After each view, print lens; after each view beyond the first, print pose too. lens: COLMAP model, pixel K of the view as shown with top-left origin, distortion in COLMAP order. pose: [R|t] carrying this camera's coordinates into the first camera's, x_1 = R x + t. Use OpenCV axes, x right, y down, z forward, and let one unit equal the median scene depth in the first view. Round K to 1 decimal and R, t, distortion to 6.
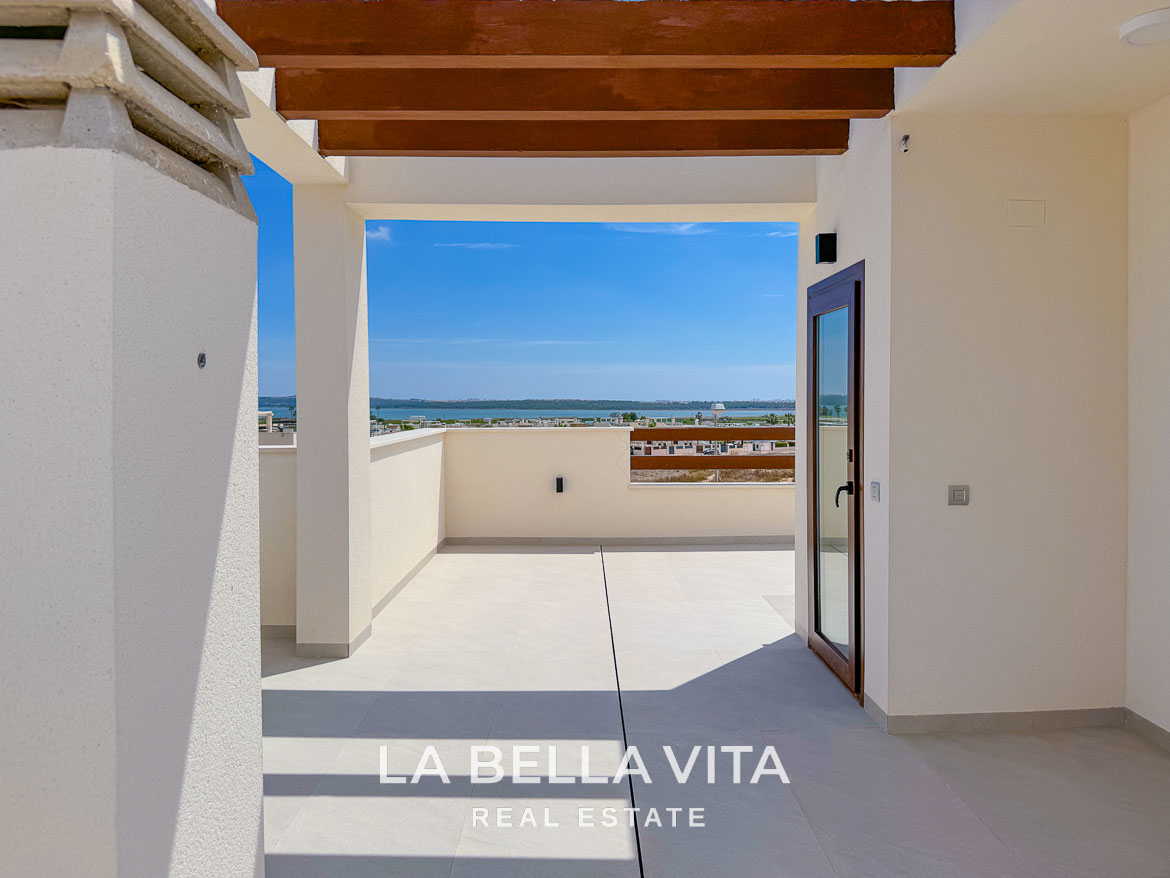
lens RADIAL K [[783.7, 0, 588.5], [0, 783.7, 439.4], [0, 0, 1]] dist [0.024775, -0.019411]
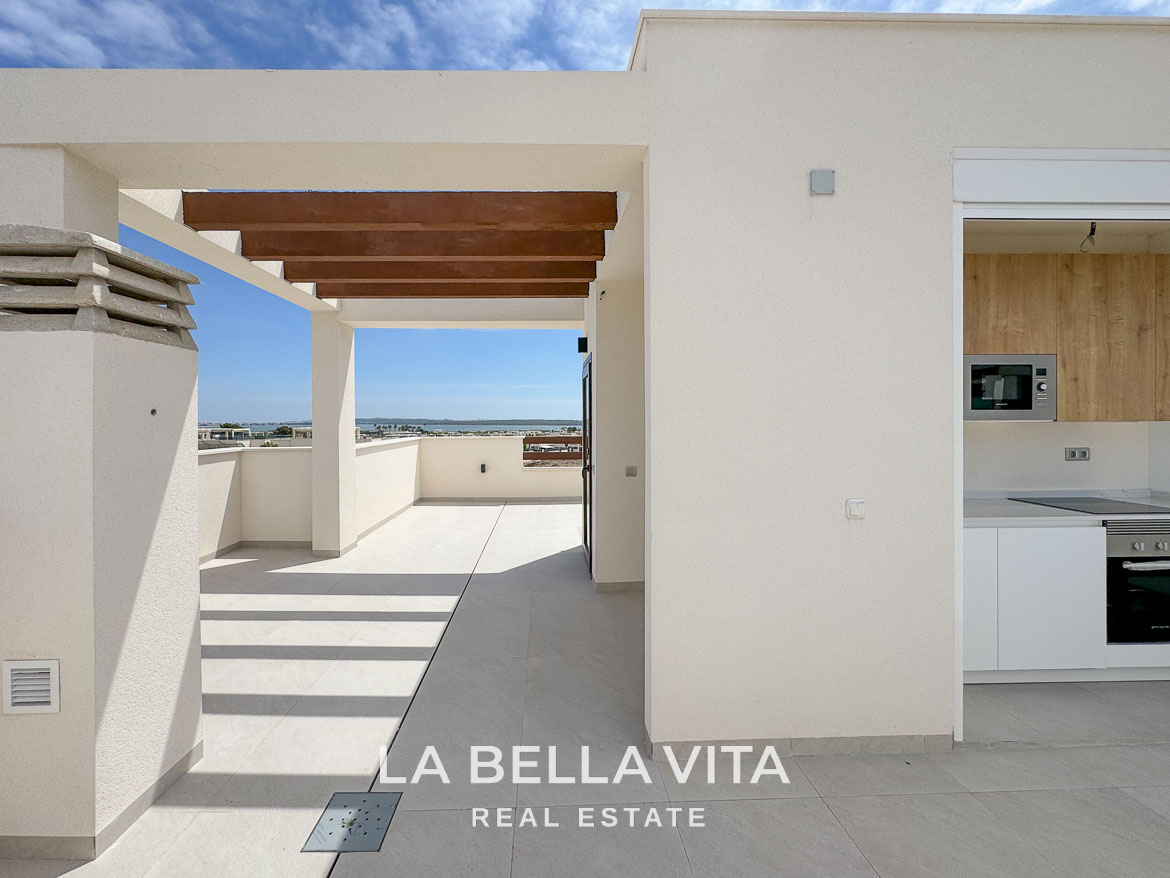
lens RADIAL K [[468.8, 0, 582.4], [0, 468.8, 436.4], [0, 0, 1]] dist [-0.002305, 0.000516]
pose [[0.999962, -0.001359, 0.008636, 0.276106], [0.001475, 0.999909, -0.013423, -0.001683], [-0.008617, 0.013435, 0.999873, -0.148462]]
